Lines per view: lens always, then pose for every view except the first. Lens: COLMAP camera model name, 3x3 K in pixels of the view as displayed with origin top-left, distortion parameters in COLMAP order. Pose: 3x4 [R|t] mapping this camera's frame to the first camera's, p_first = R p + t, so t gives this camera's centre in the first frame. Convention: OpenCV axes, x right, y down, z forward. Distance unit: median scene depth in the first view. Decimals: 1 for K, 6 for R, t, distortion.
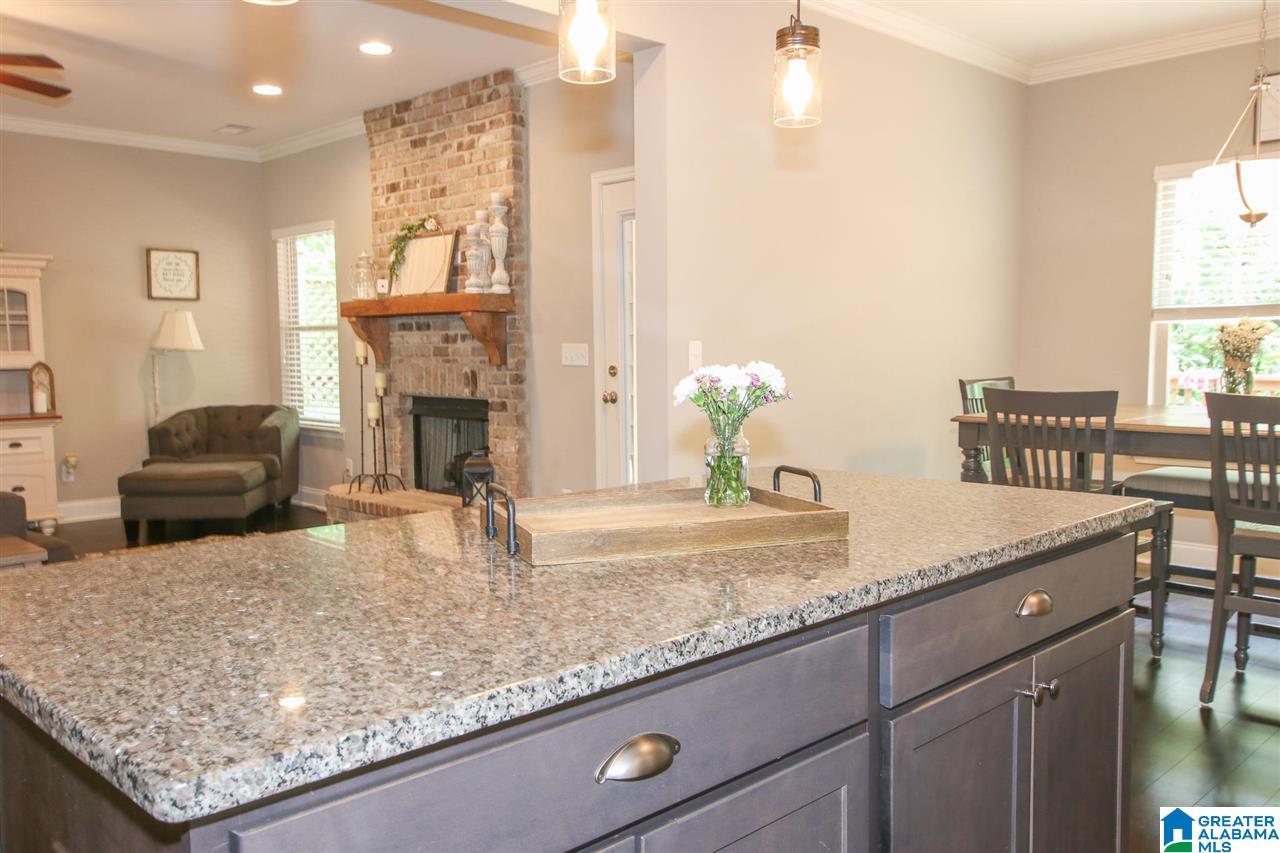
lens RADIAL K [[1061.3, 0, 641.7], [0, 1061.3, 425.6], [0, 0, 1]] dist [-0.042674, 0.009204]
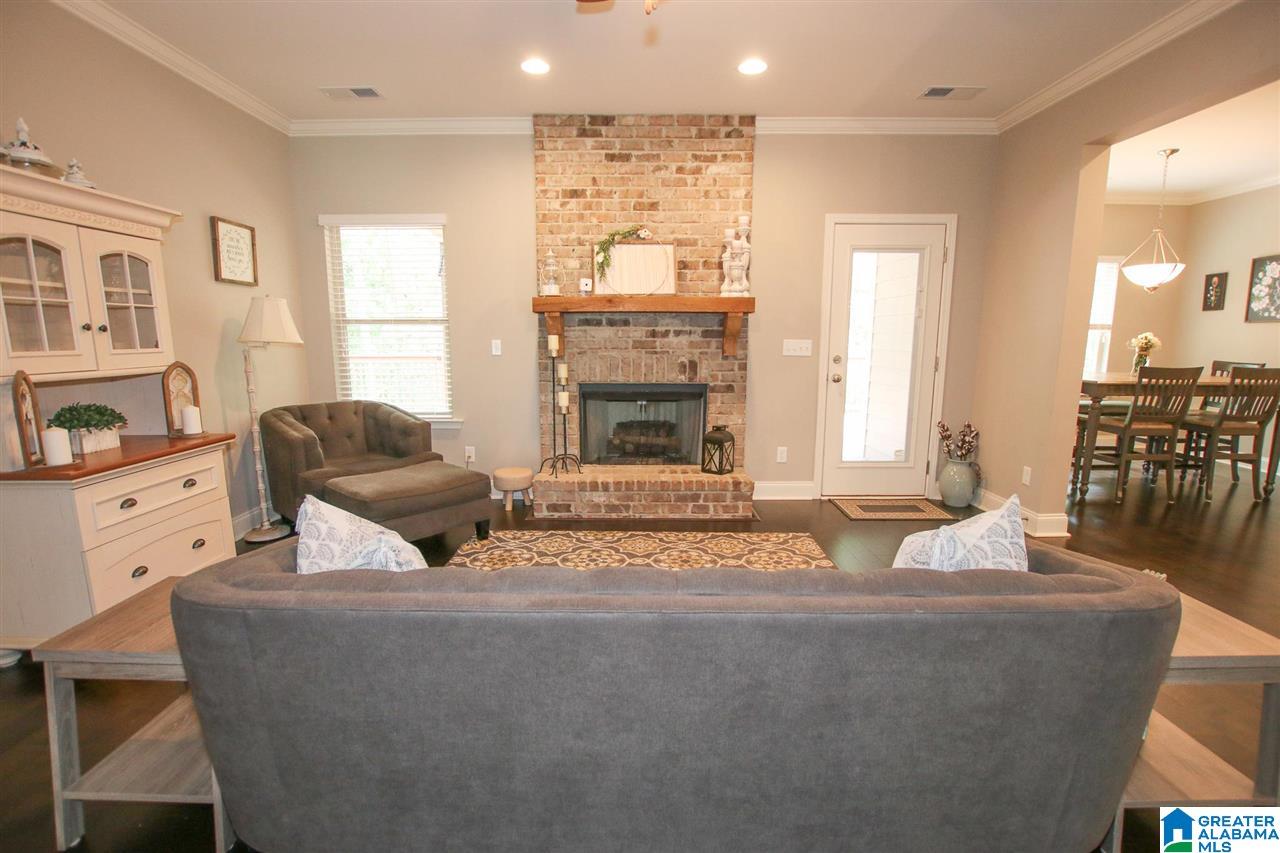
lens RADIAL K [[605.4, 0, 637.7], [0, 605.4, 431.9], [0, 0, 1]] dist [-0.036262, -0.000195]
pose [[0.713564, -0.103856, 0.692850, -0.671037], [0.047219, 0.993832, 0.100342, -0.041404], [-0.698997, -0.038885, 0.714066, 0.520558]]
